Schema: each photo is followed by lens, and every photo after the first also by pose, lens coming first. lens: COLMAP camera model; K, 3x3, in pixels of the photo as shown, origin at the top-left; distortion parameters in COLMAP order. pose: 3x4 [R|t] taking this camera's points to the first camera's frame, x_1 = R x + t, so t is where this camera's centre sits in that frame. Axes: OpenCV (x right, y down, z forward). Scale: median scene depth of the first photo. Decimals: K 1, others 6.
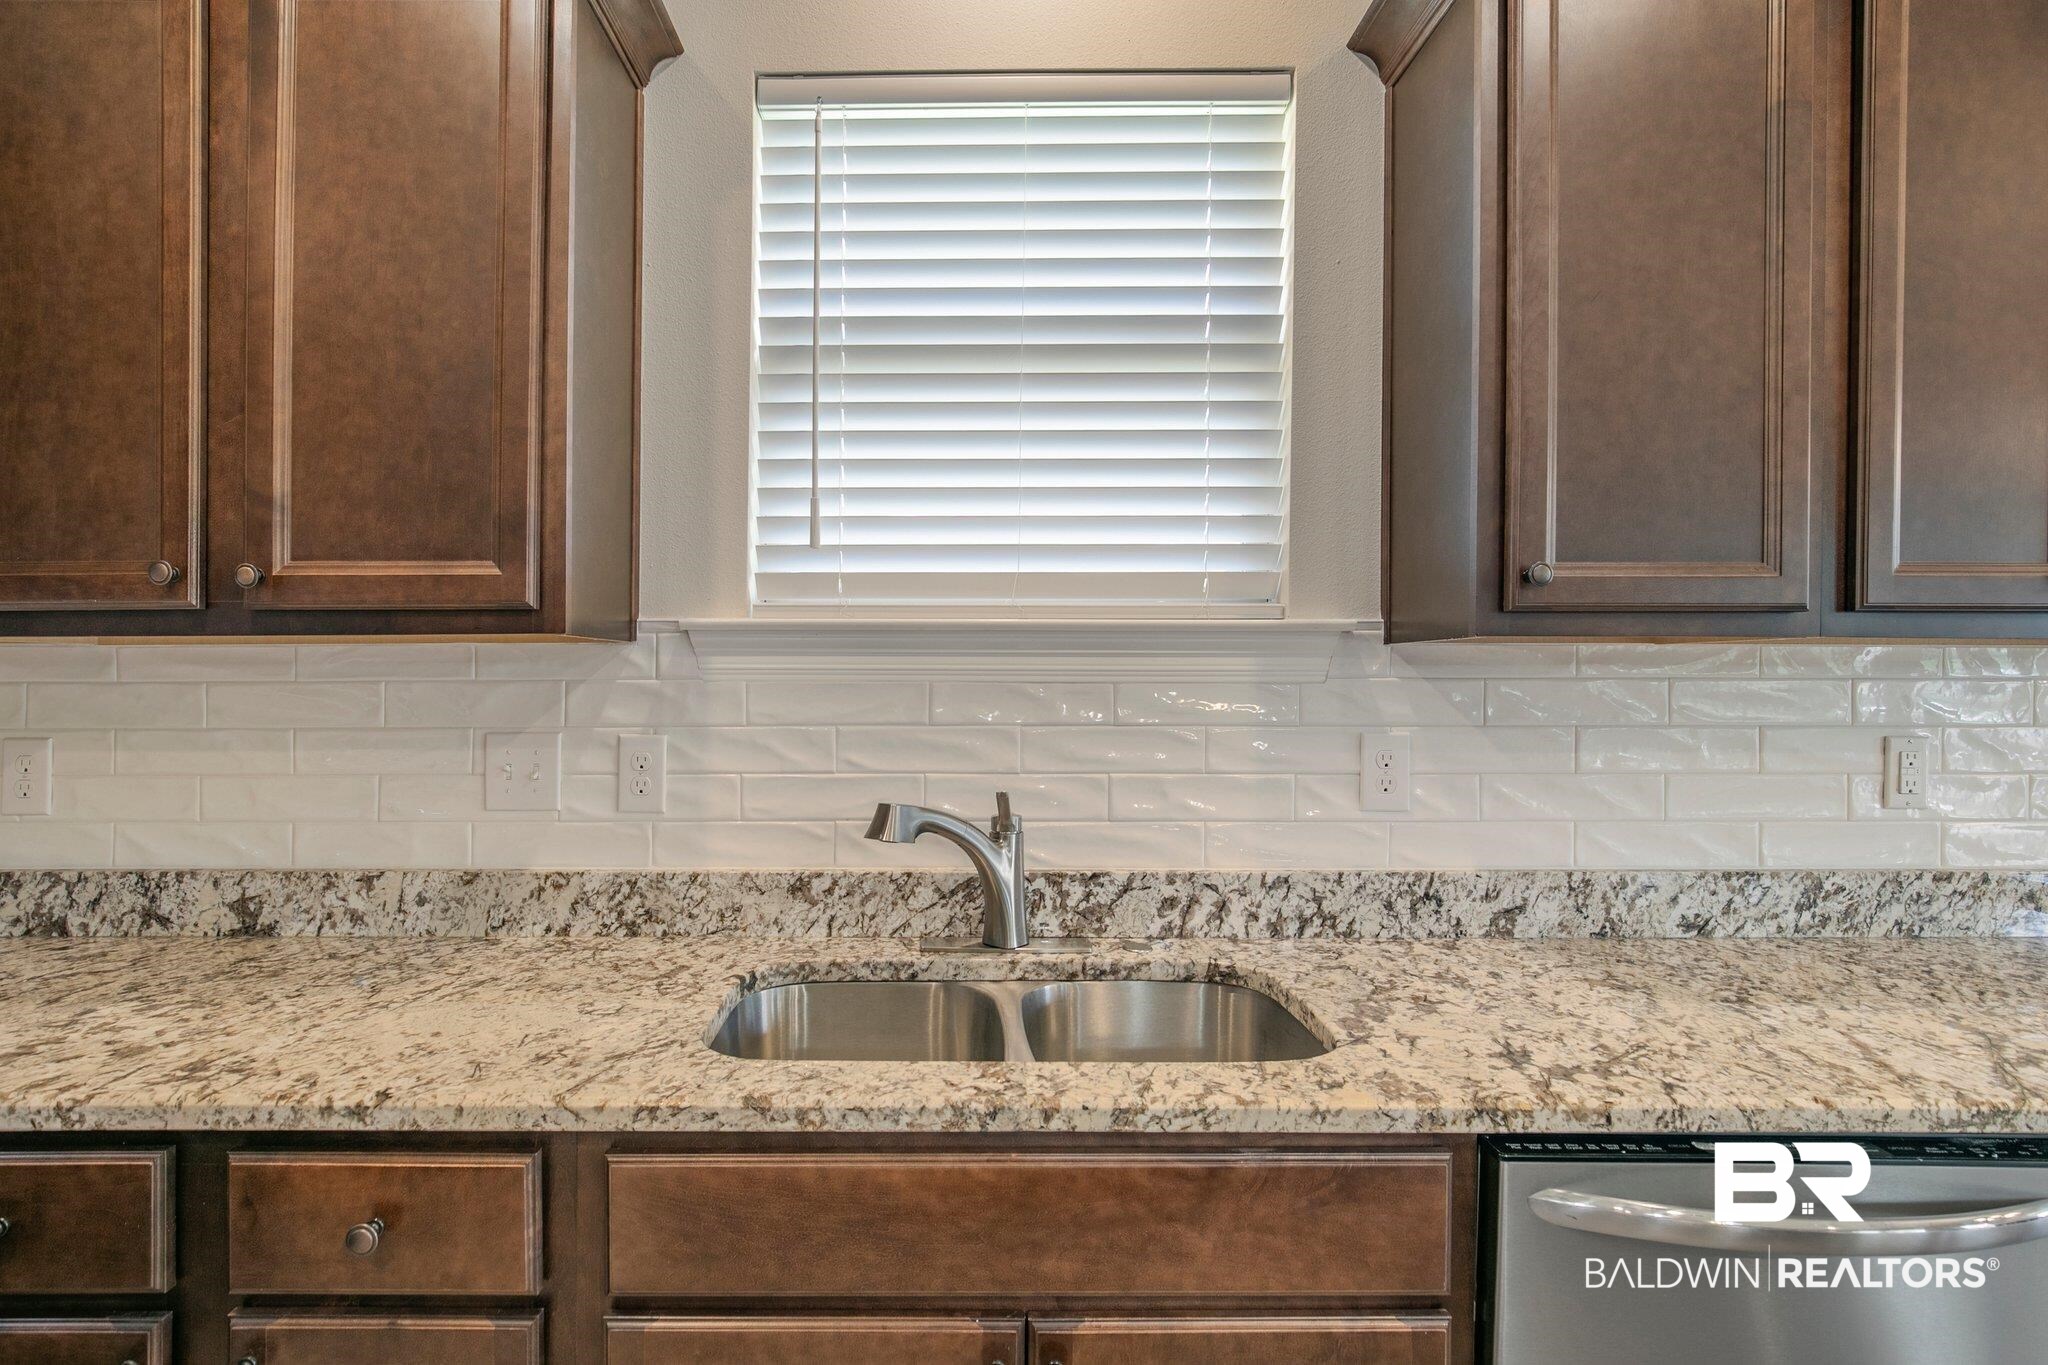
lens RADIAL K [[975.8, 0, 930.1], [0, 975.8, 661.6], [0, 0, 1]] dist [0.001458, -0.002424]
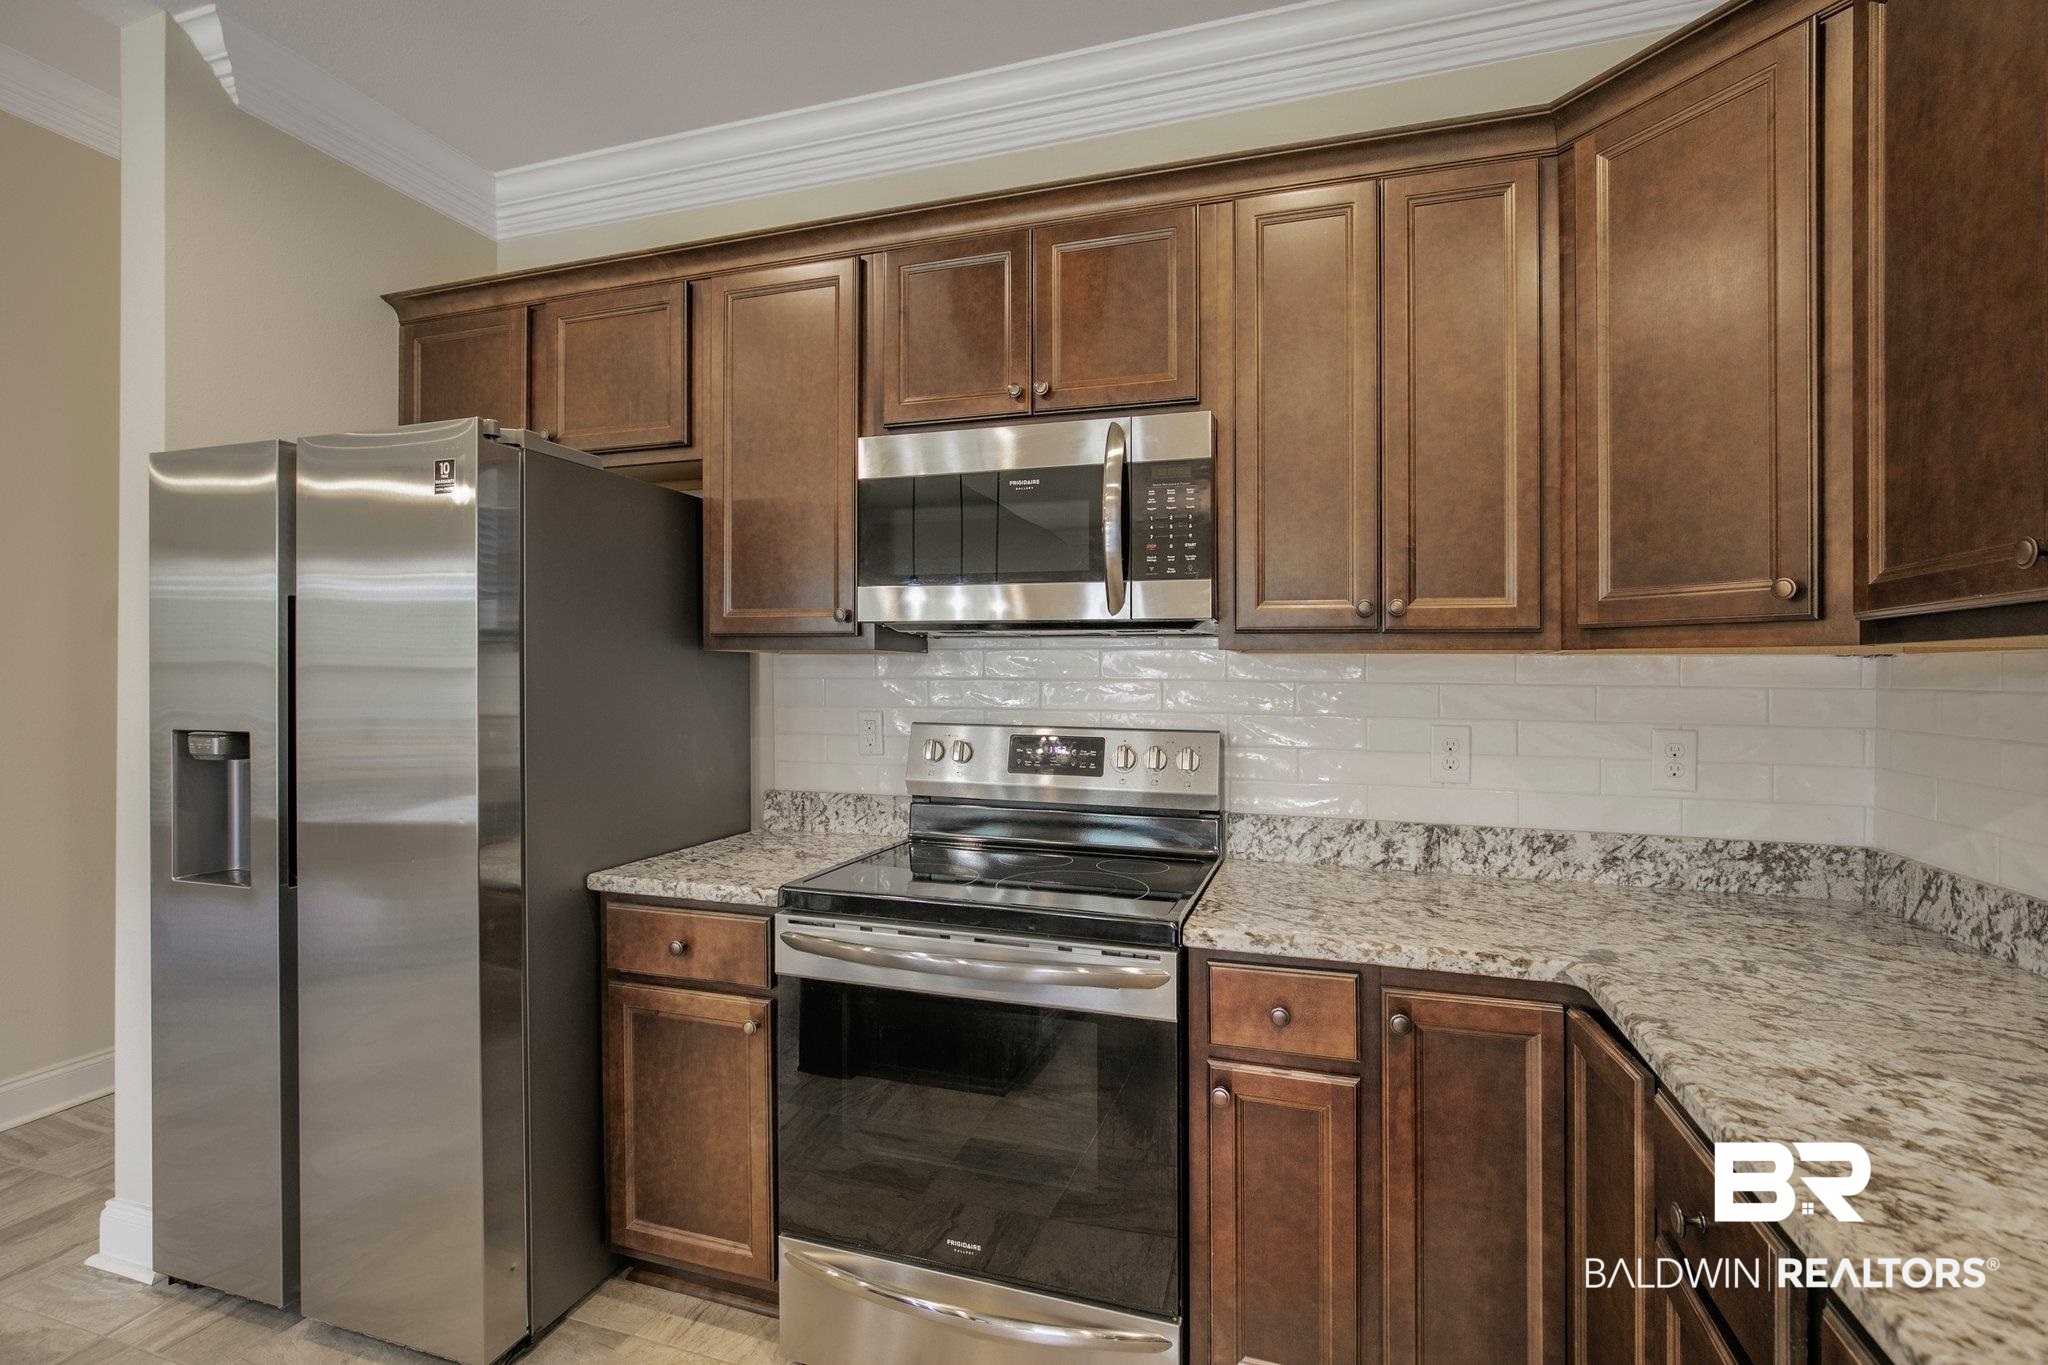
lens RADIAL K [[905.3, 0, 1062.9], [0, 905.3, 663.2], [0, 0, 1]] dist [-0.001797, 0.000473]
pose [[-0.239589, -0.009186, -0.970831, 0.087308], [-0.004587, 0.999955, -0.008329, 0.006097], [0.970863, 0.002457, -0.239621, 0.414843]]
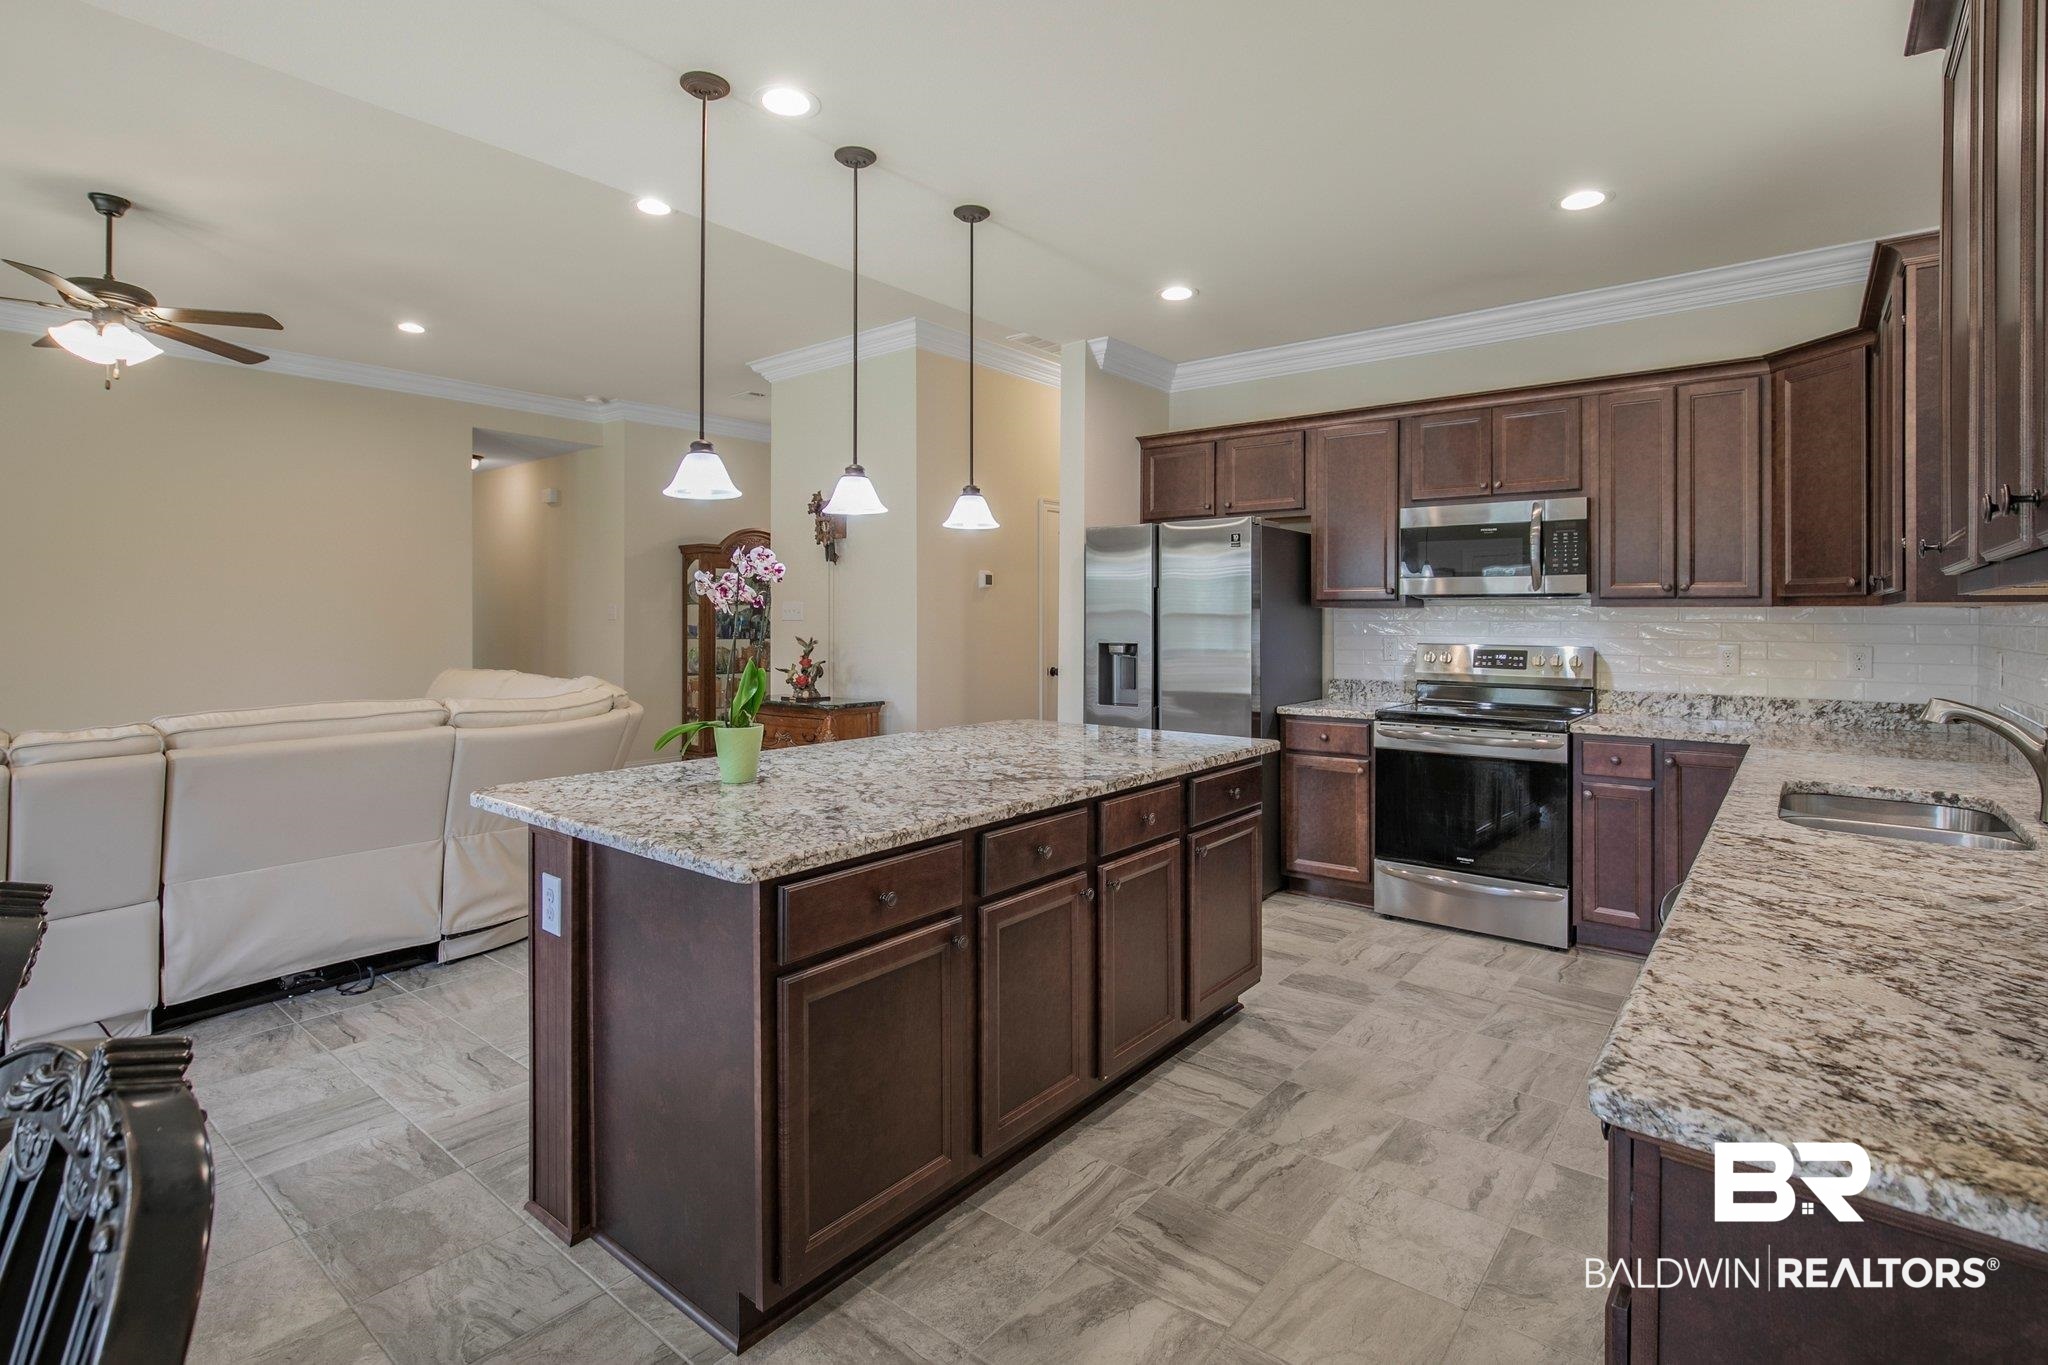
lens RADIAL K [[975.8, 0, 1039.8], [0, 975.8, 630.2], [0, 0, 1]] dist [0.001458, -0.002424]
pose [[-0.582520, 0.013847, -0.812698, 2.548200], [0.000861, 0.999865, 0.016419, -0.005741], [0.812816, 0.008864, -0.582453, 0.739625]]
